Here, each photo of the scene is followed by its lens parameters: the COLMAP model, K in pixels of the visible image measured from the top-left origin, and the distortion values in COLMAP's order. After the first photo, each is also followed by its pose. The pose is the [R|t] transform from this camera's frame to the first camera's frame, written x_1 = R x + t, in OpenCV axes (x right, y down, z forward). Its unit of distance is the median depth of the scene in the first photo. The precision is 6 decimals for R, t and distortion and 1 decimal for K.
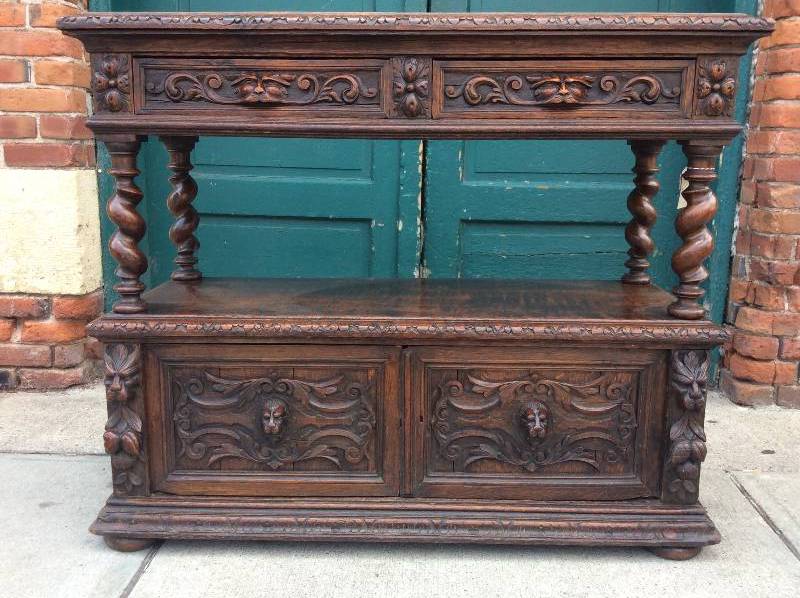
lens RADIAL K [[666.4, 0, 400.0], [0, 666.4, 299.5], [0, 0, 1]] dist [-0.006628, -0.005586]
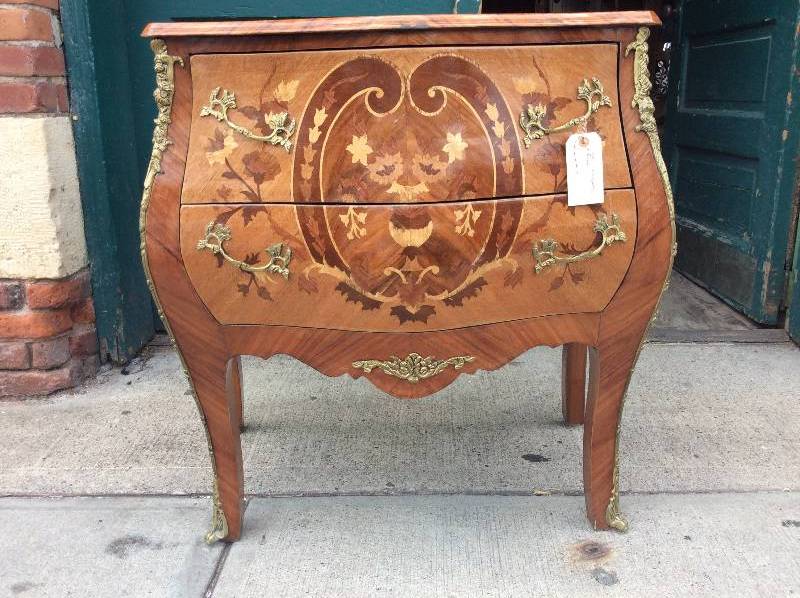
lens RADIAL K [[666.4, 0, 400.2], [0, 666.4, 298.3], [0, 0, 1]] dist [-0.006628, -0.005586]
pose [[0.999667, -0.025739, 0.001862, -0.079801], [0.025516, 0.996637, 0.077865, -0.034295], [-0.003860, -0.077792, 0.996962, 0.211882]]
